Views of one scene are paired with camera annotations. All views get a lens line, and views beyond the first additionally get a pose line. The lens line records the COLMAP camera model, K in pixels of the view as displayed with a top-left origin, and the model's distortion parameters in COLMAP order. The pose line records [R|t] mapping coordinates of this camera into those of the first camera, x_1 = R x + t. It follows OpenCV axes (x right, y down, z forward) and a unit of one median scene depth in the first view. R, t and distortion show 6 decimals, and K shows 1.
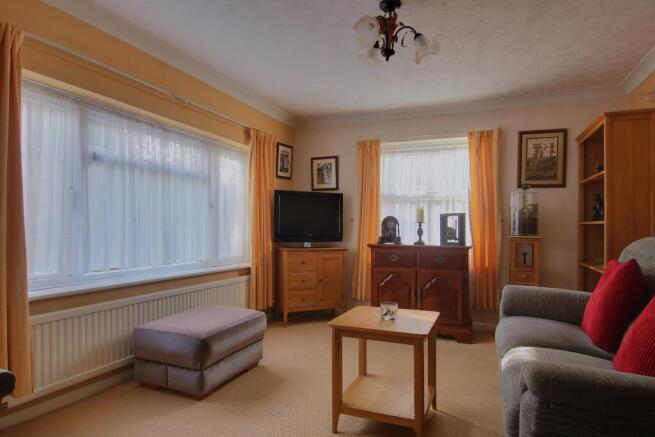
lens RADIAL K [[360.1, 0, 329.3], [0, 360.1, 221.6], [0, 0, 1]] dist [-0.003914, -0.000084]
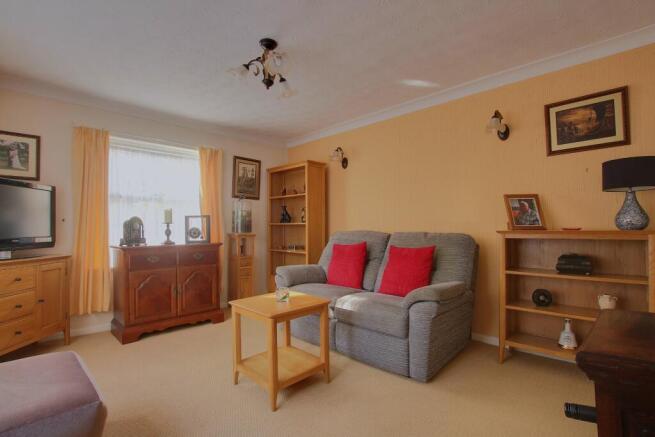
lens RADIAL K [[304.0, 0, 331.4], [0, 304.0, 219.3], [0, 0, 1]] dist [-0.017912, -0.000284]
pose [[0.413640, 0.014275, 0.910329, -0.351794], [-0.003376, 0.999894, -0.014146, 0.001399], [-0.910434, 0.002778, 0.413645, 0.202626]]
